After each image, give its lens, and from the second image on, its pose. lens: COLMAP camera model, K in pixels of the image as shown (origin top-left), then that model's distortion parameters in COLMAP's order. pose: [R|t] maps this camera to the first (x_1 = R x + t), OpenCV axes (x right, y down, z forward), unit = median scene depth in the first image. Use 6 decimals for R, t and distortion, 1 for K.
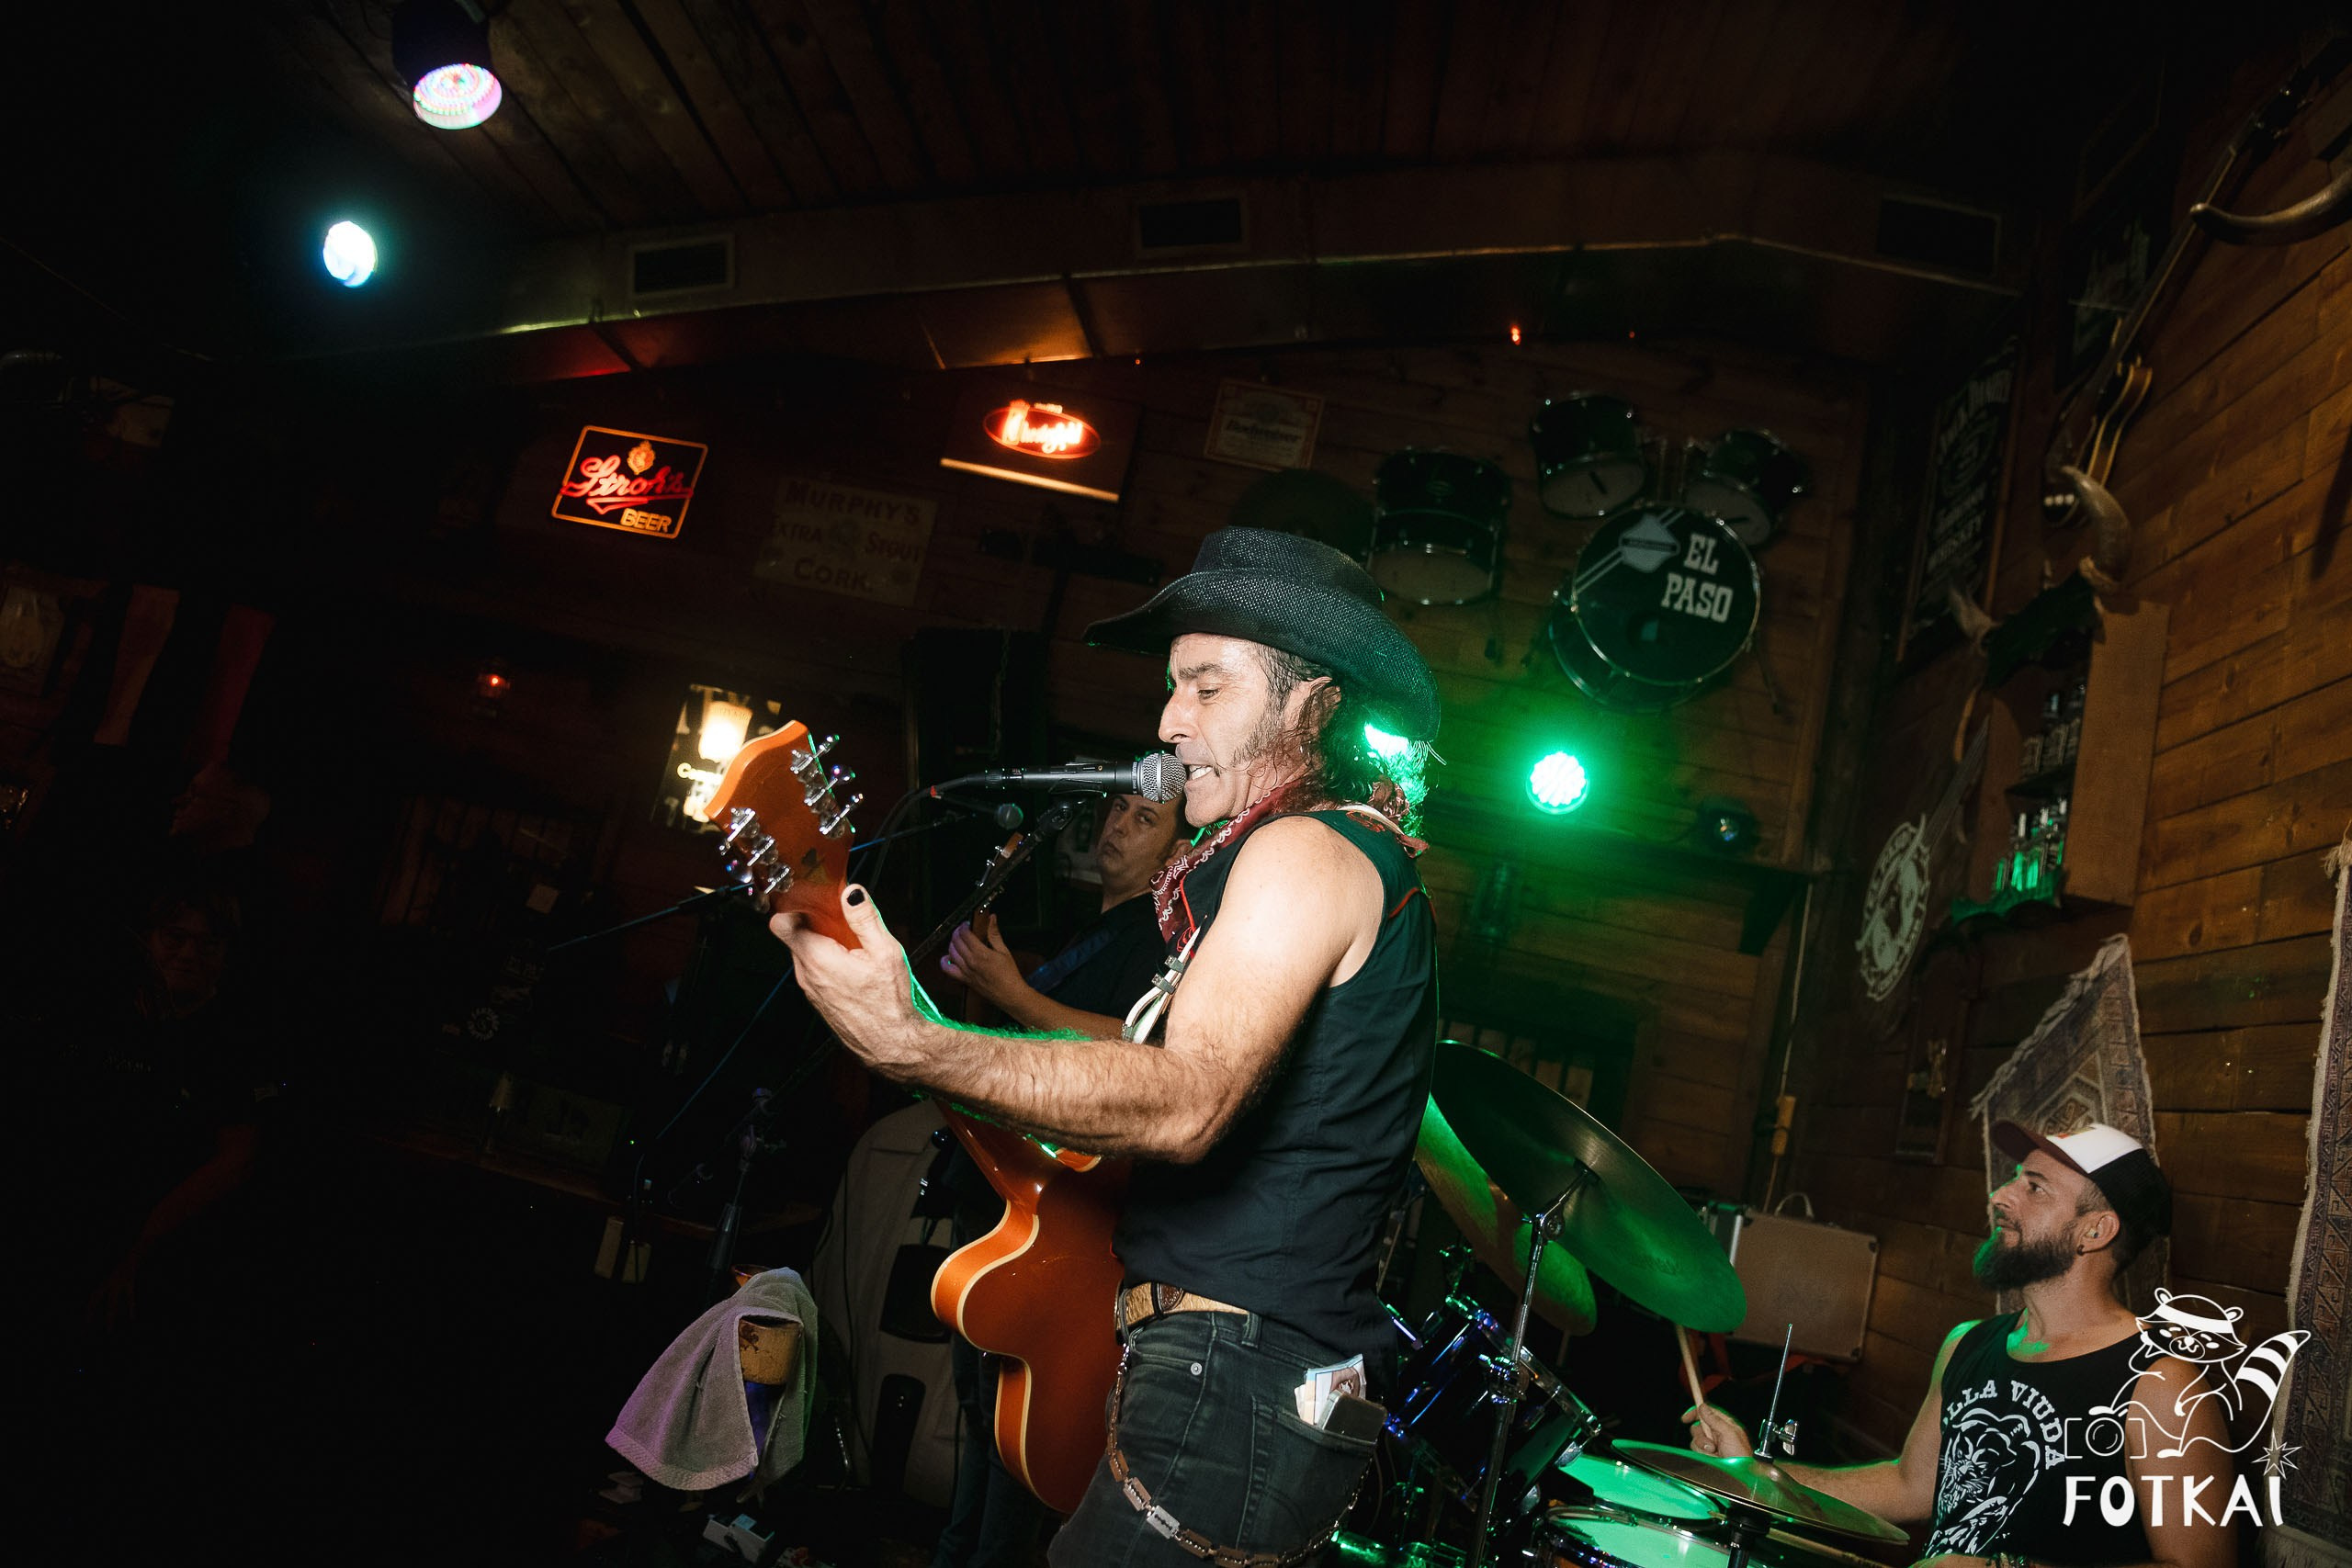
lens RADIAL K [[1556.4, 0, 1147.1], [0, 1556.4, 867.1], [0, 0, 1]] dist [-0.090543, -0.001882]
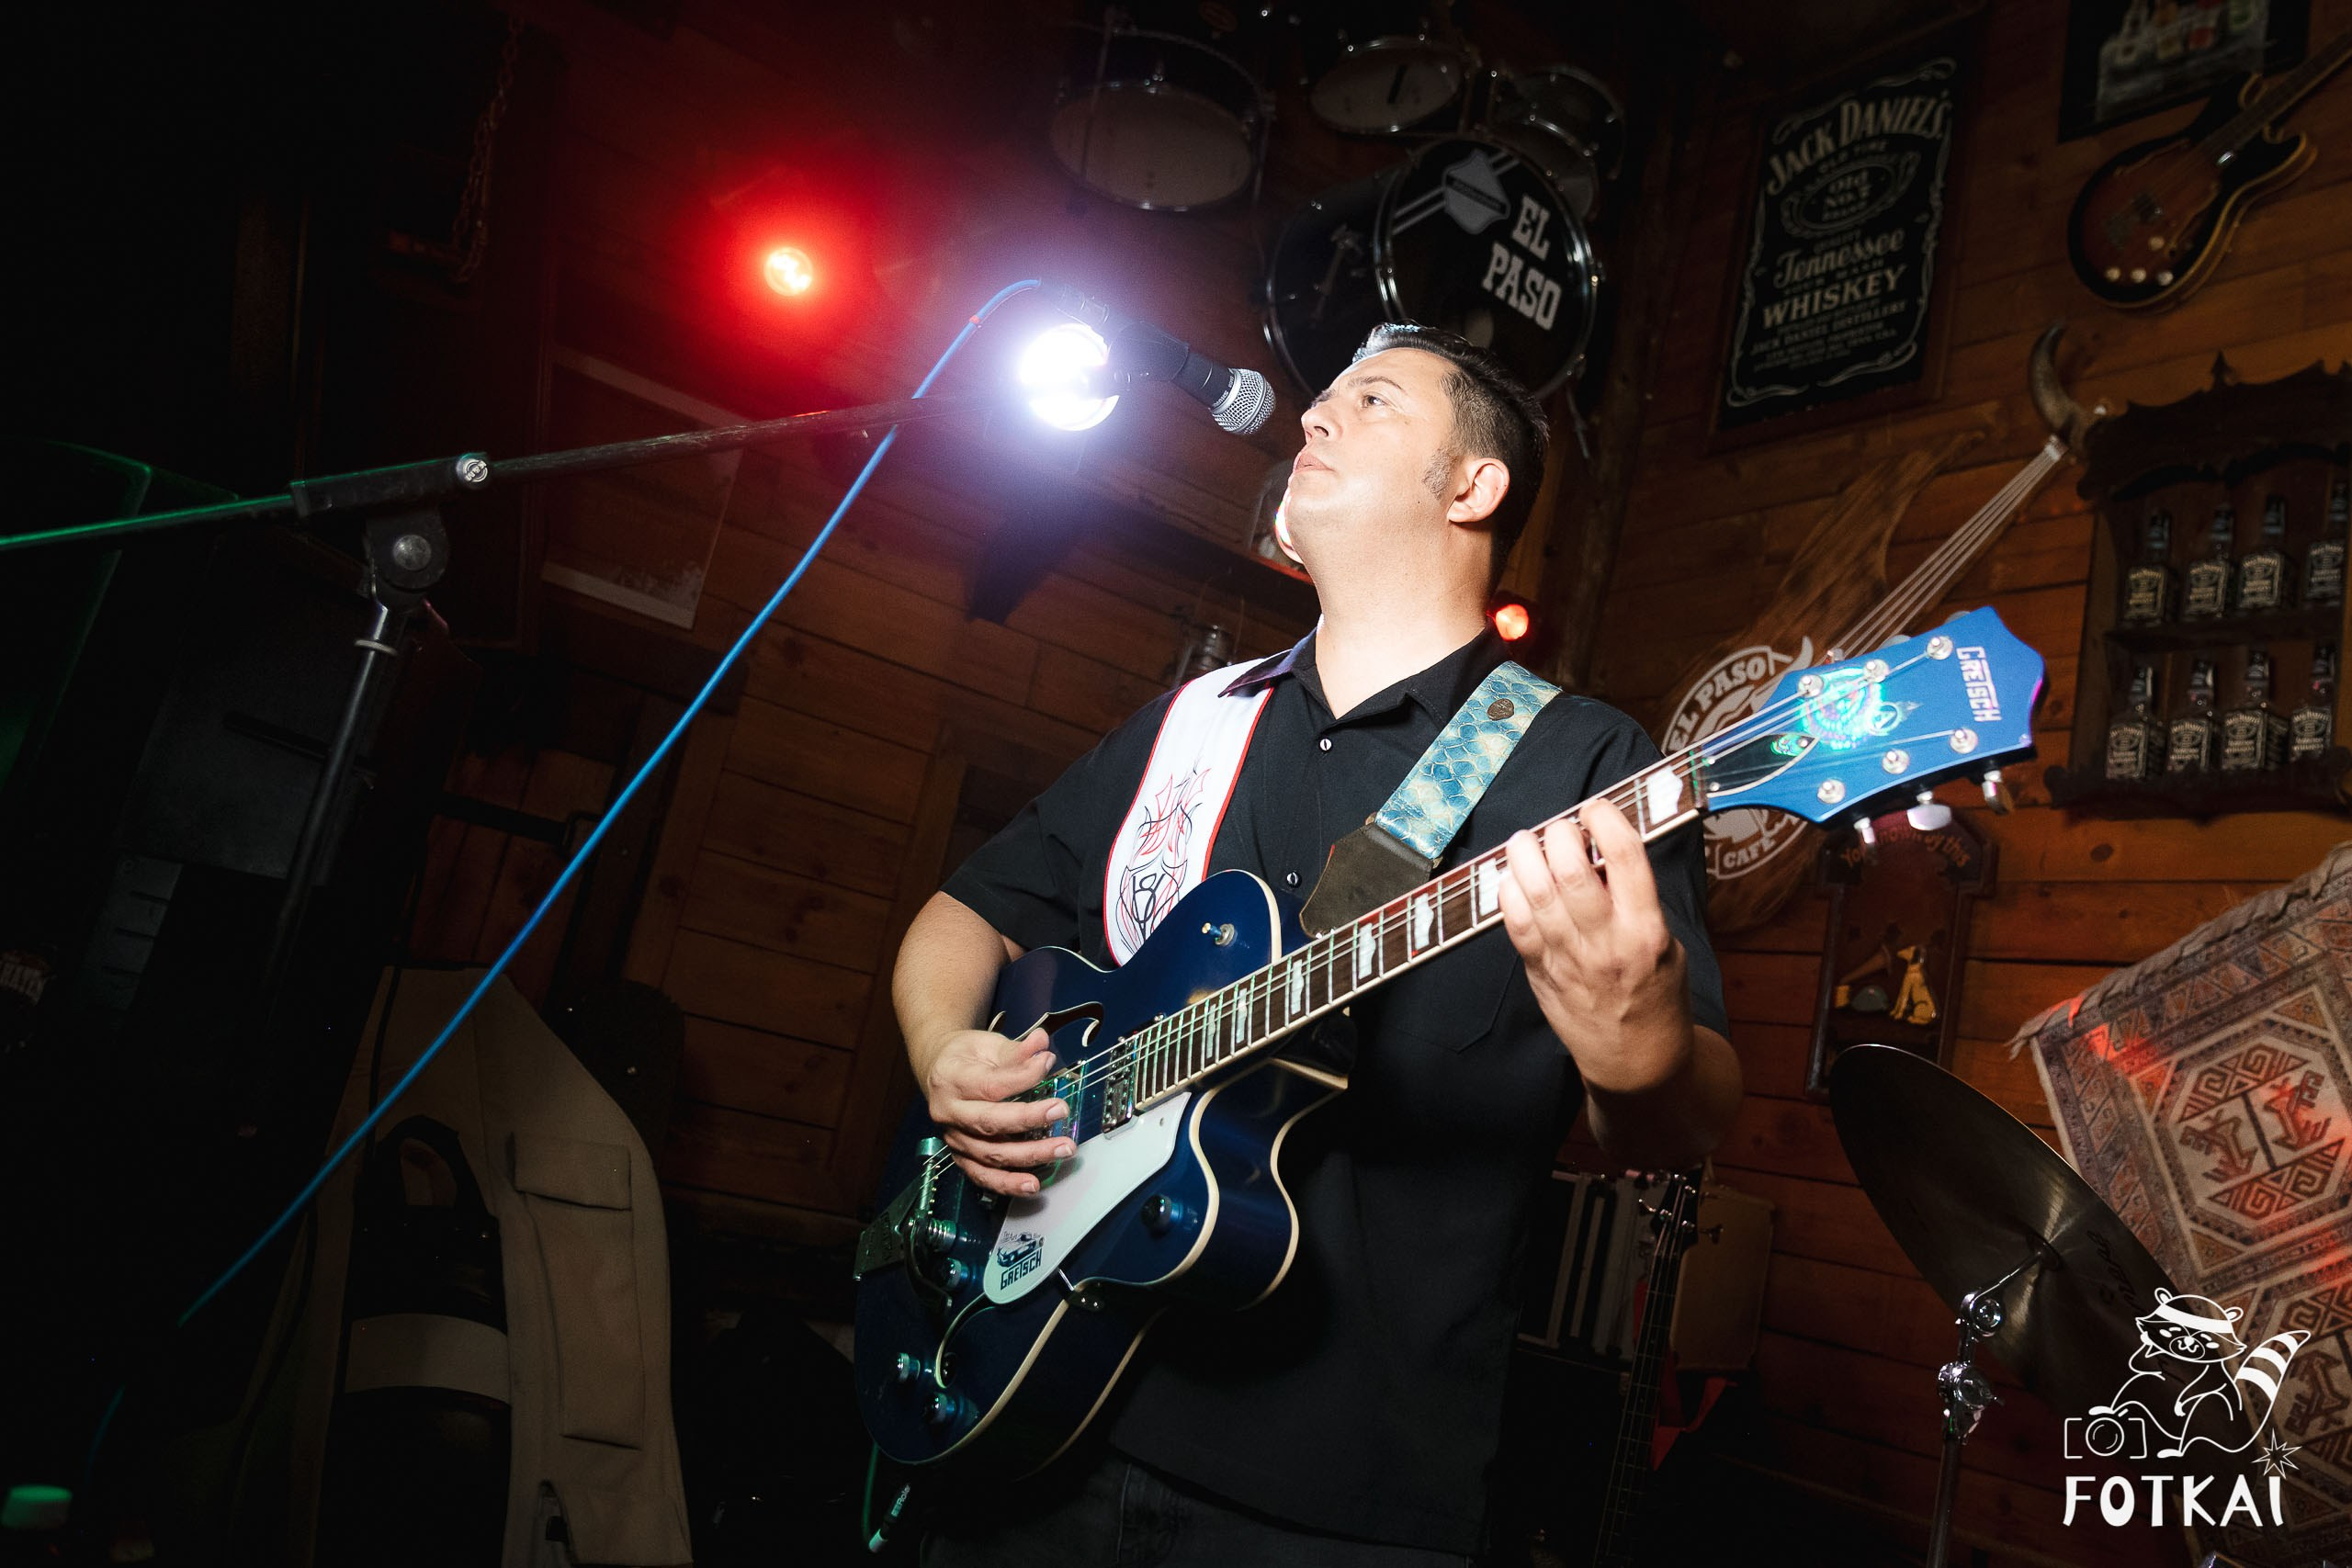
lens RADIAL K [[1859.5, 0, 1358.8], [0, 1859.5, 704.6], [0, 0, 1]] dist [-0.115720, 0.071013]
pose [[0.735547, 0.091322, 0.671291, -0.242861], [-0.119059, 0.992876, -0.004615, 0.025613], [-0.666930, -0.076528, 0.741180, 0.412596]]
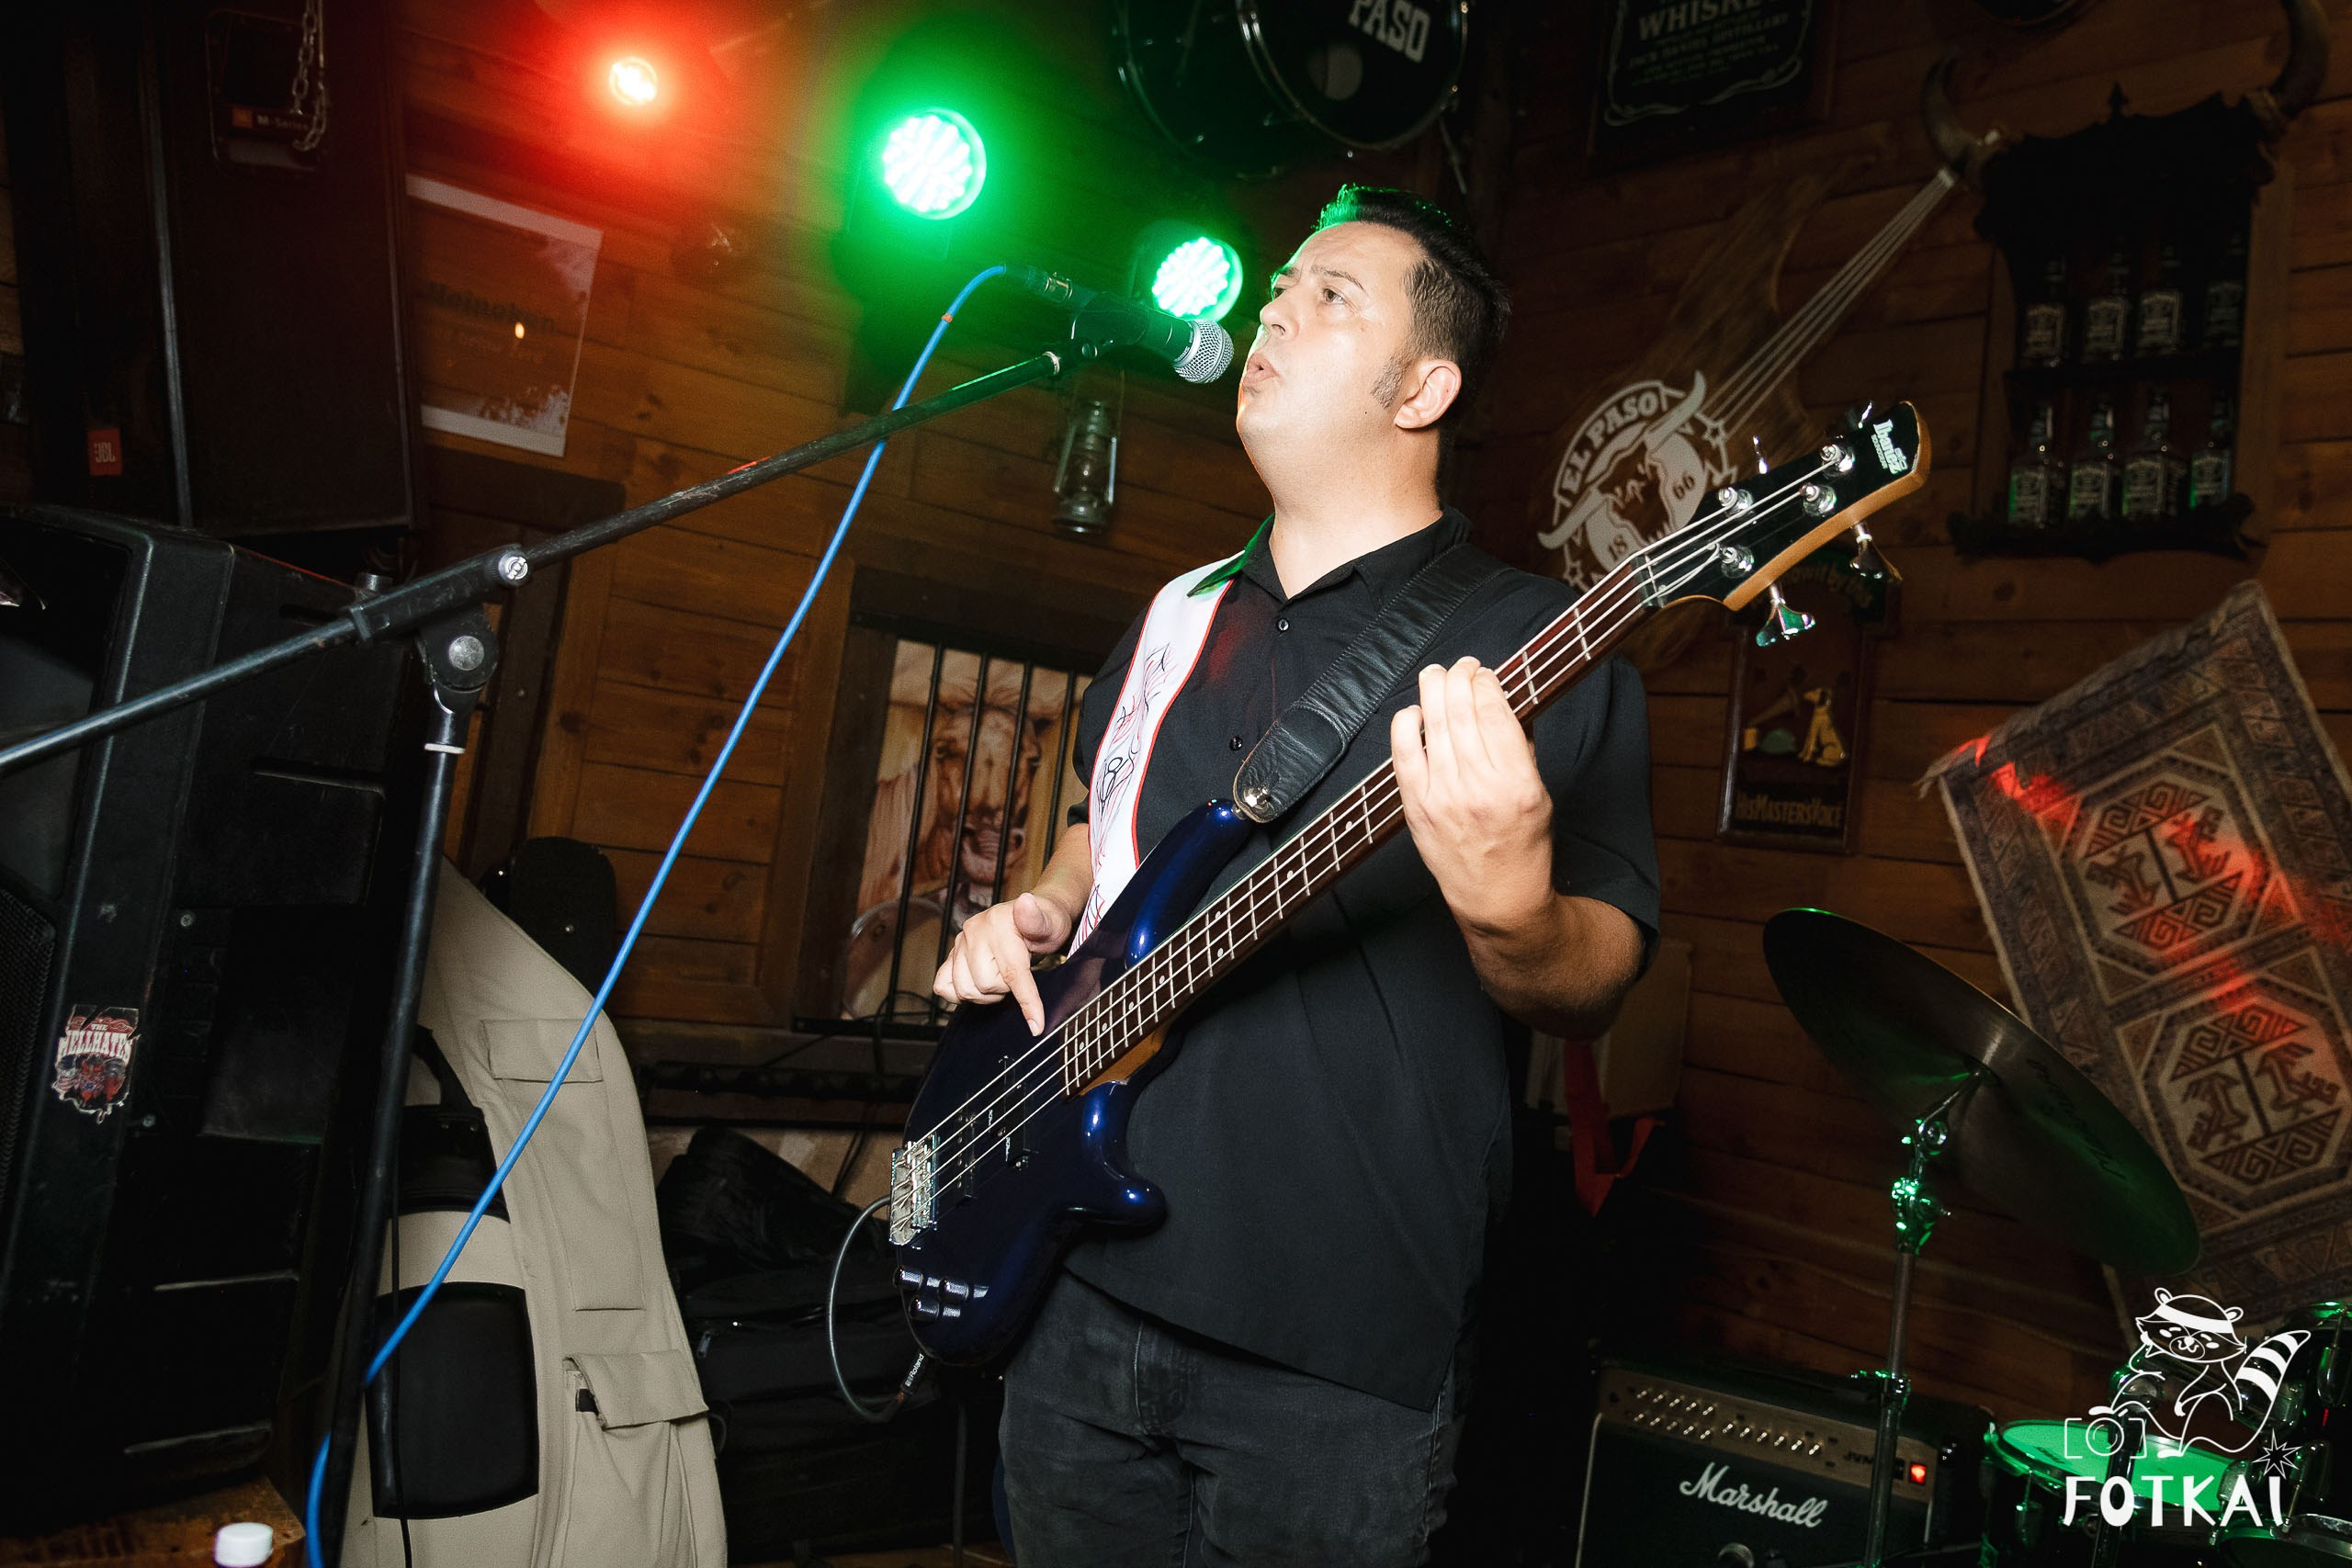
lens RADIAL K [[1963.8, 0, 1285.8], [0, 1963.8, 632.0], [0, 0, 1]] dist [-0.121786, 0.077537]
pose [[0.706439, -0.051177, 0.705922, -0.280518], [-0.058450, 0.989757, 0.130247, -0.019734], [-0.705357, -0.133273, 0.696212, 0.411374]]
